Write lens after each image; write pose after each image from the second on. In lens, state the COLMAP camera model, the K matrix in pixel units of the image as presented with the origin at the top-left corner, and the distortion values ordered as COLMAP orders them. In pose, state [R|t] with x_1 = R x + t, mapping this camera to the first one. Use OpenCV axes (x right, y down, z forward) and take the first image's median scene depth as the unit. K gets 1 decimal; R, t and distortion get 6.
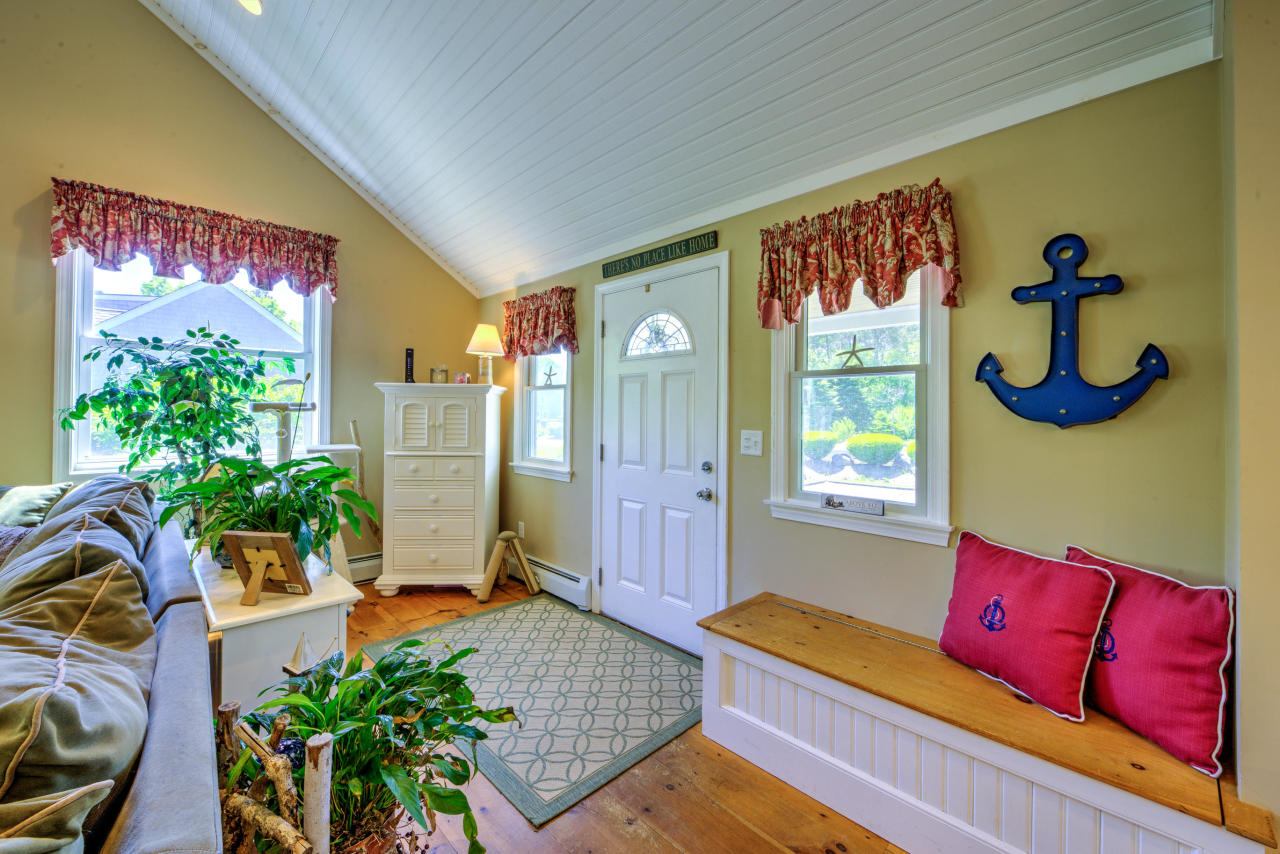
lens RADIAL K [[513.7, 0, 640.5], [0, 513.7, 407.7], [0, 0, 1]] dist [-0.001970, -0.002633]
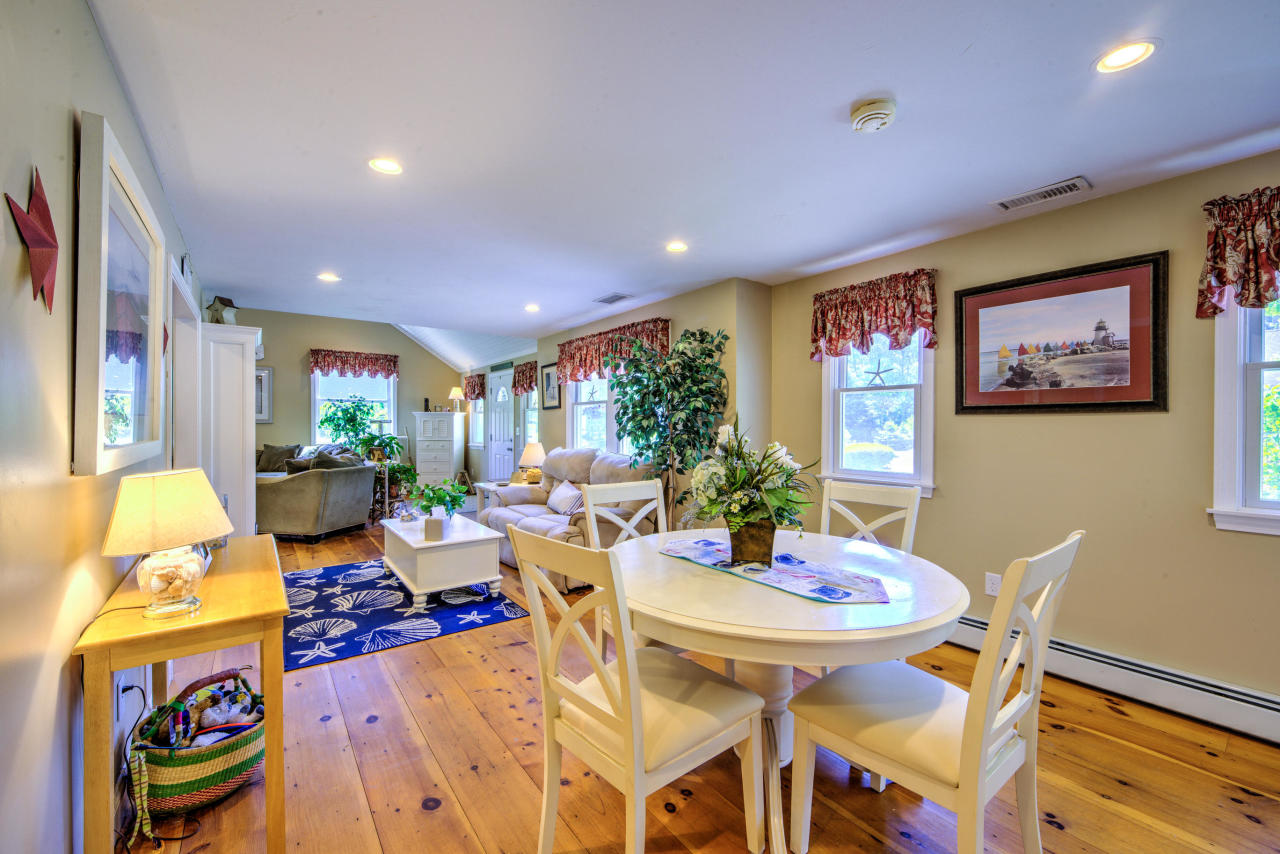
lens RADIAL K [[513.7, 0, 642.3], [0, 513.7, 427.3], [0, 0, 1]] dist [-0.001970, -0.002633]
pose [[0.991851, -0.008540, -0.127117, 1.162161], [0.009849, 0.999905, 0.009677, 0.018564], [0.127022, -0.010850, 0.991841, -1.722486]]
